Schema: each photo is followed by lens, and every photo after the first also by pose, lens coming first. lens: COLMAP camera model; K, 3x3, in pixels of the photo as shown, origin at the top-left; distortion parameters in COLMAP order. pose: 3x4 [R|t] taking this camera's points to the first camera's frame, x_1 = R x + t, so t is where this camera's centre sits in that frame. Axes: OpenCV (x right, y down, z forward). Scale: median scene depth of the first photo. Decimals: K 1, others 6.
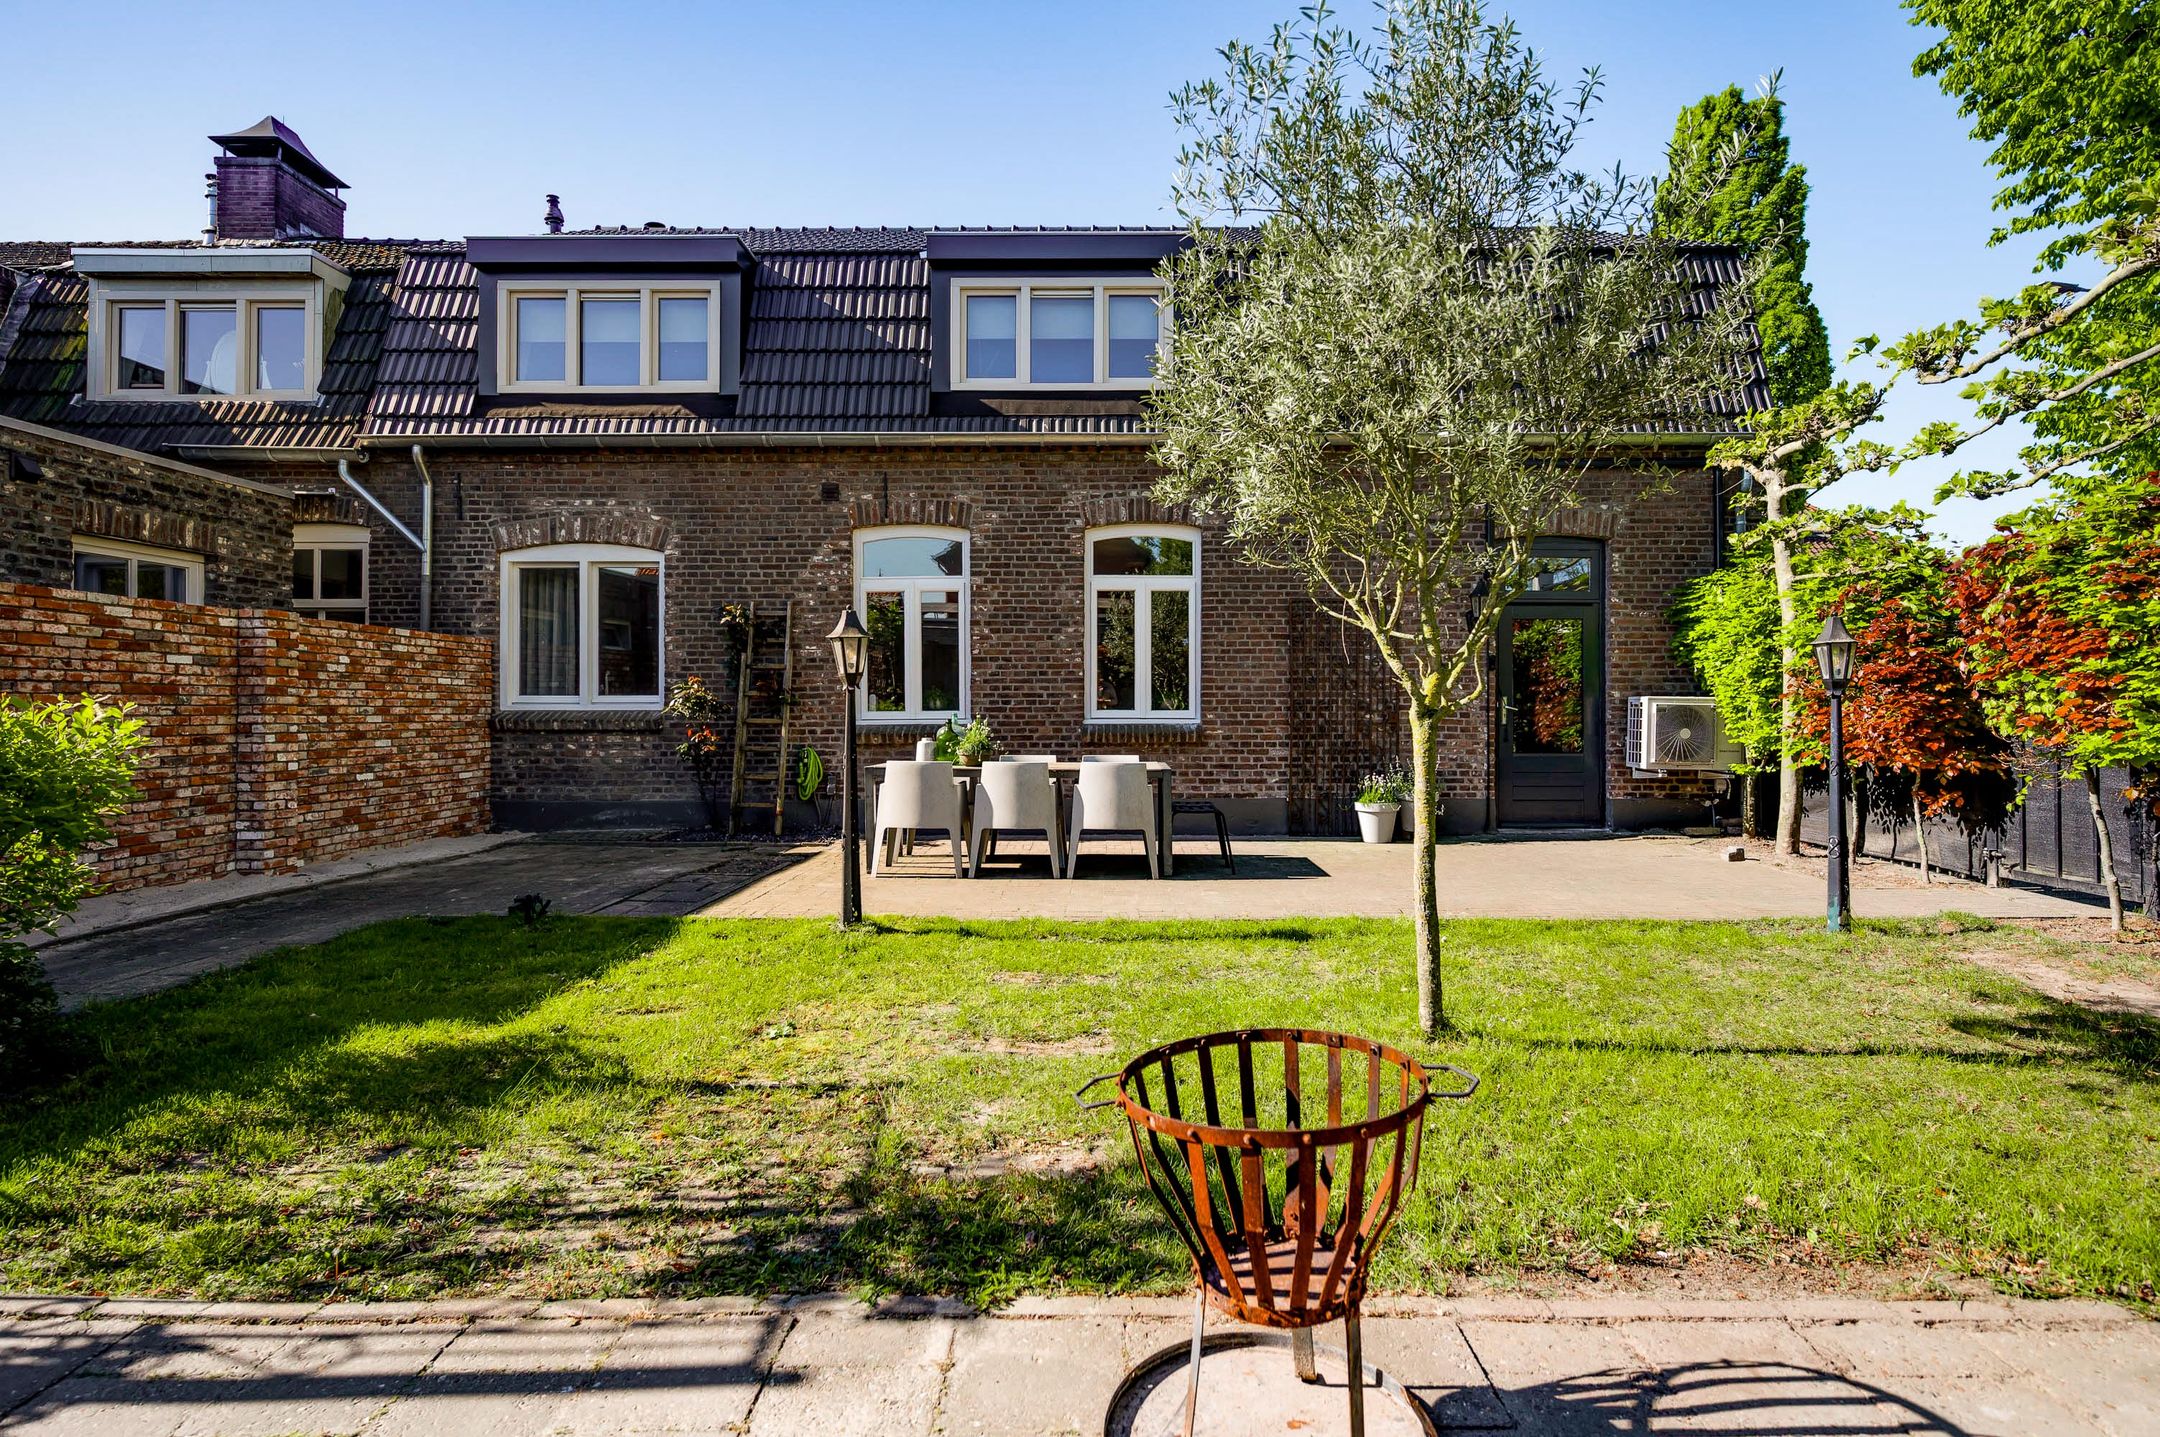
lens RADIAL K [[1058.6, 0, 1088.9], [0, 1058.6, 712.0], [0, 0, 1]] dist [0.002650, -0.000275]
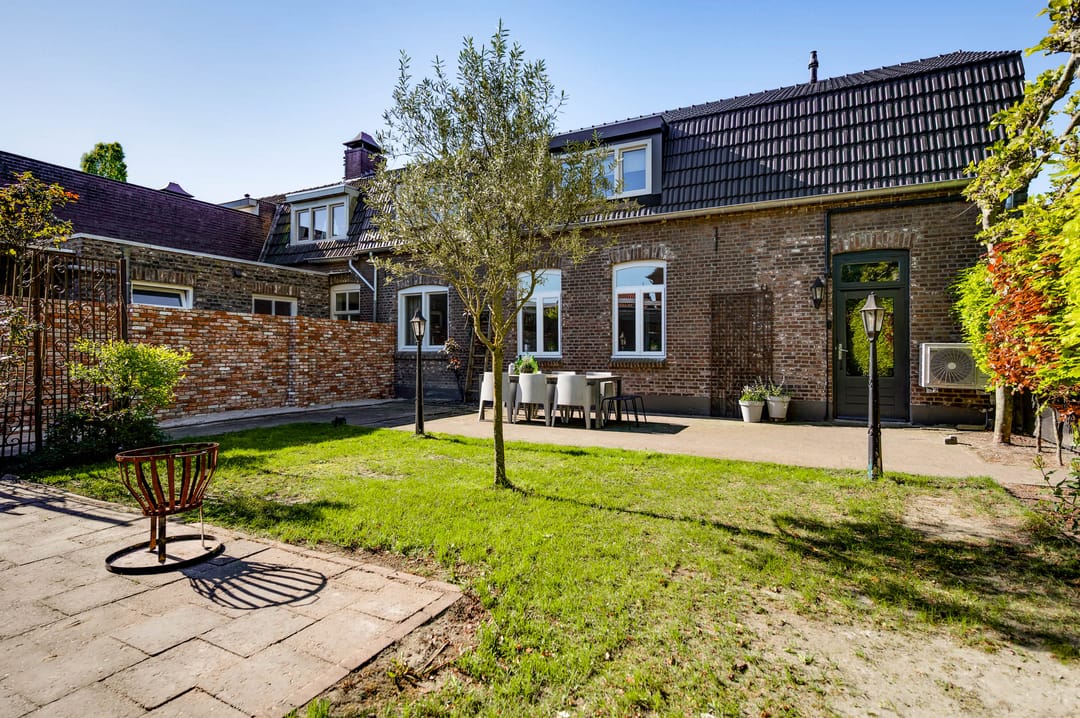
lens RADIAL K [[529.3, 0, 544.5], [0, 529.3, 355.7], [0, 0, 1]] dist [0.002650, -0.000275]
pose [[0.895981, 0.004460, -0.444070, 0.350365], [-0.003461, 0.999989, 0.003060, 0.004167], [0.444079, -0.001205, 0.895987, -0.002005]]
